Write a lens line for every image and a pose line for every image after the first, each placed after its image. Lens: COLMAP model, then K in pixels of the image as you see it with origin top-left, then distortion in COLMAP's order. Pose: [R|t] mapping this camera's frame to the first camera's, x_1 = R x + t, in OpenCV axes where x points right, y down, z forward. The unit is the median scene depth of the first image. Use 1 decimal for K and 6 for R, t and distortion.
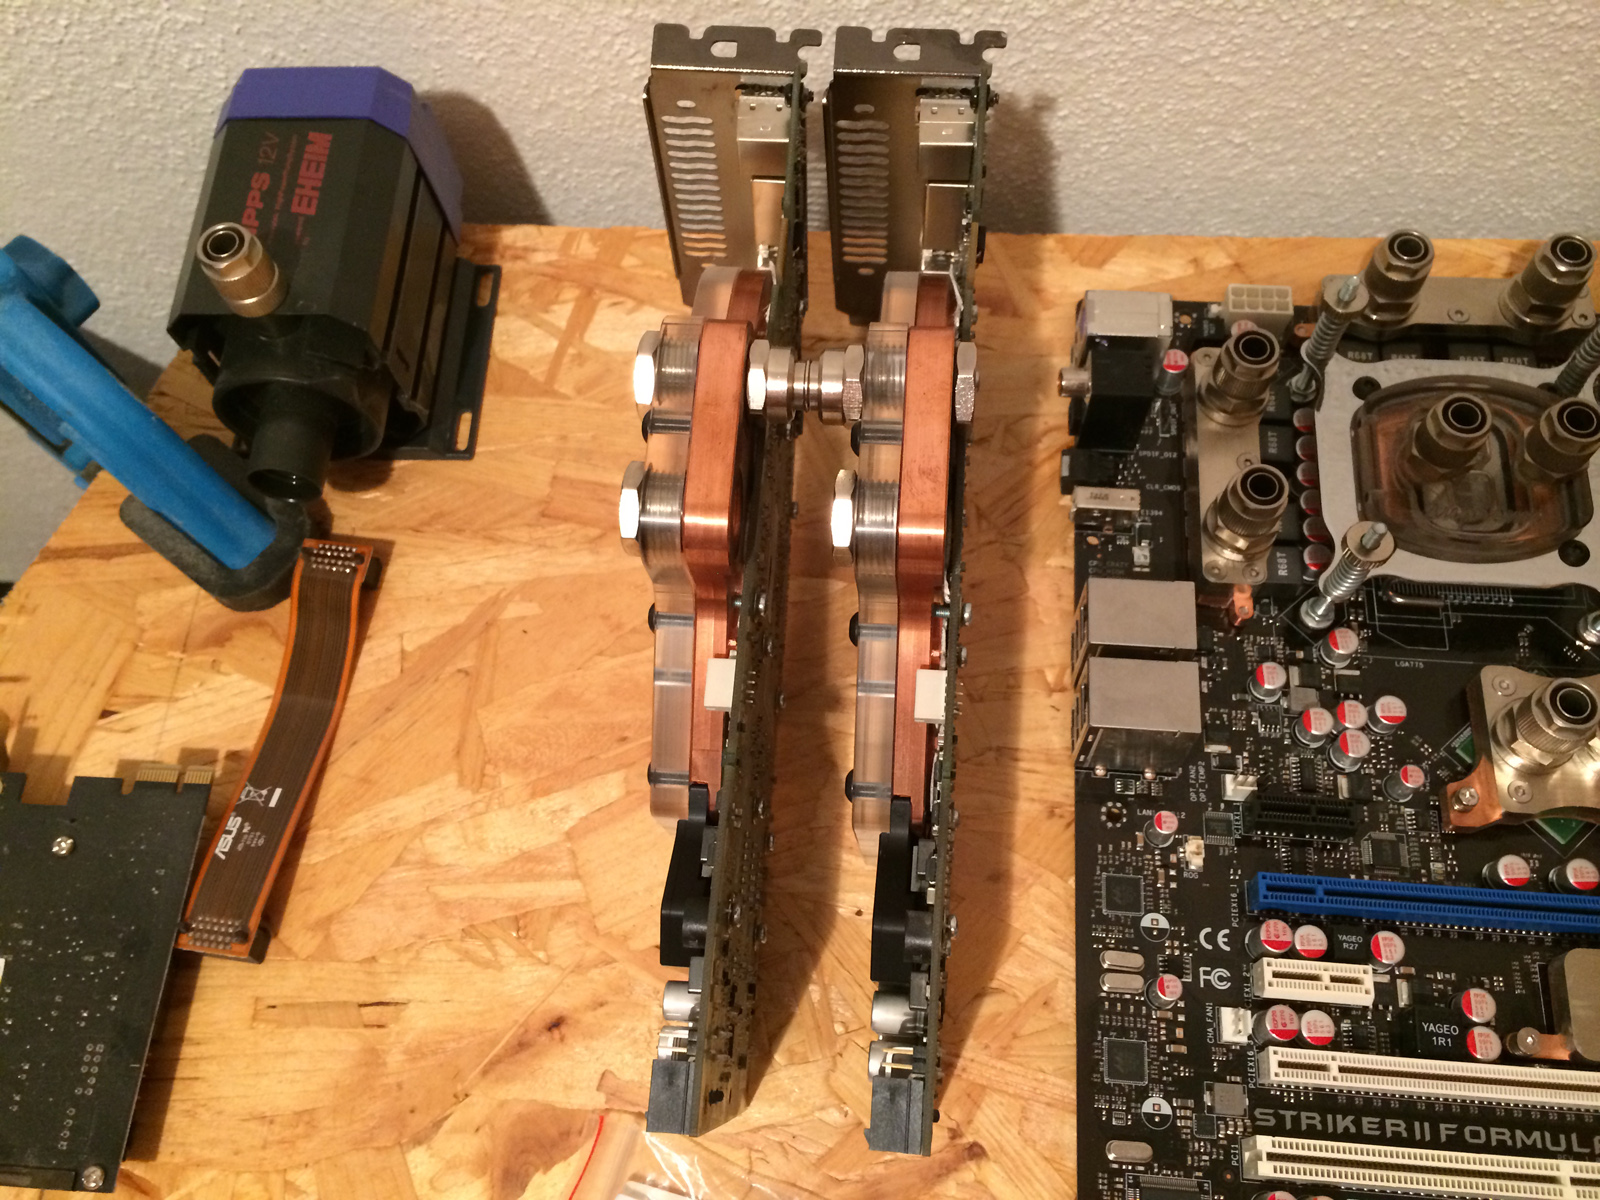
lens RADIAL K [[1407.0, 0, 804.7], [0, 1407.0, 596.7], [0, 0, 1]] dist [0.092452, -0.149298]
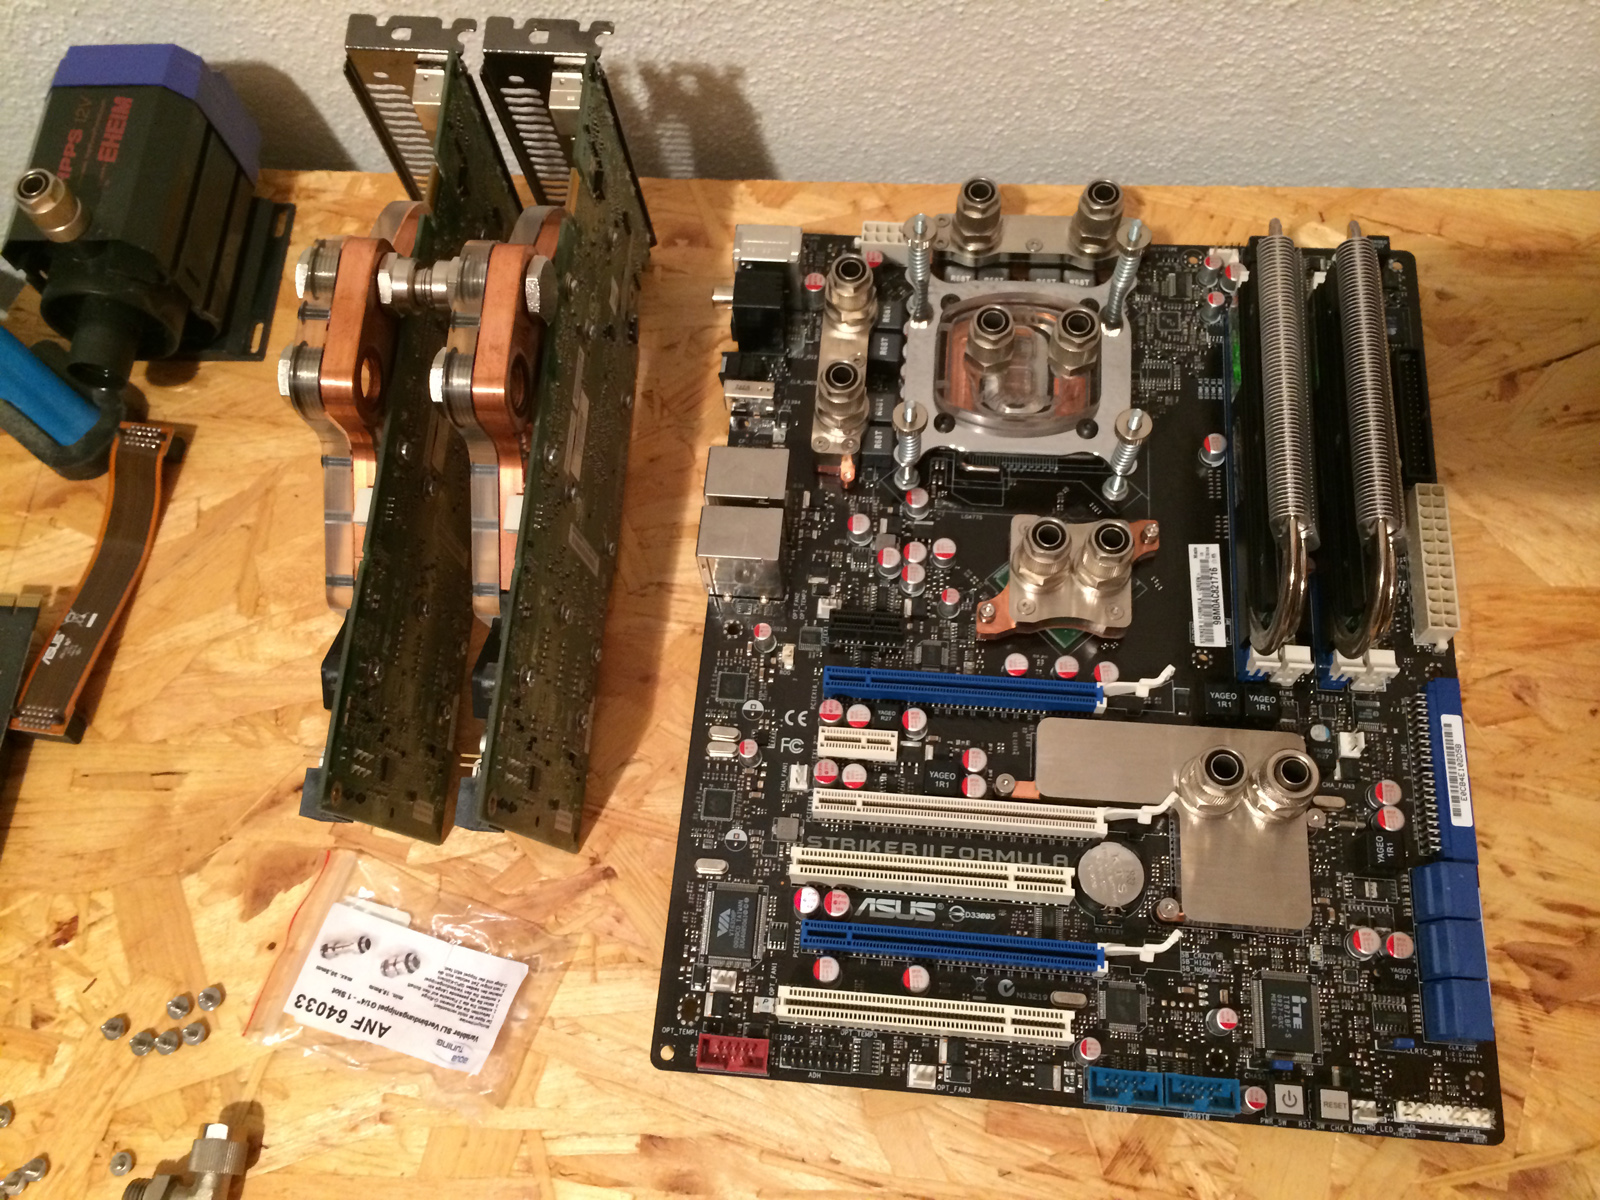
lens RADIAL K [[1411.1, 0, 821.7], [0, 1411.1, 599.6], [0, 0, 1]] dist [0.081280, -0.116418]
pose [[0.999992, 0.000263, -0.003873, 0.301108], [-0.000139, 0.999487, 0.032023, 0.083805], [0.003879, -0.032022, 0.999480, -0.296397]]
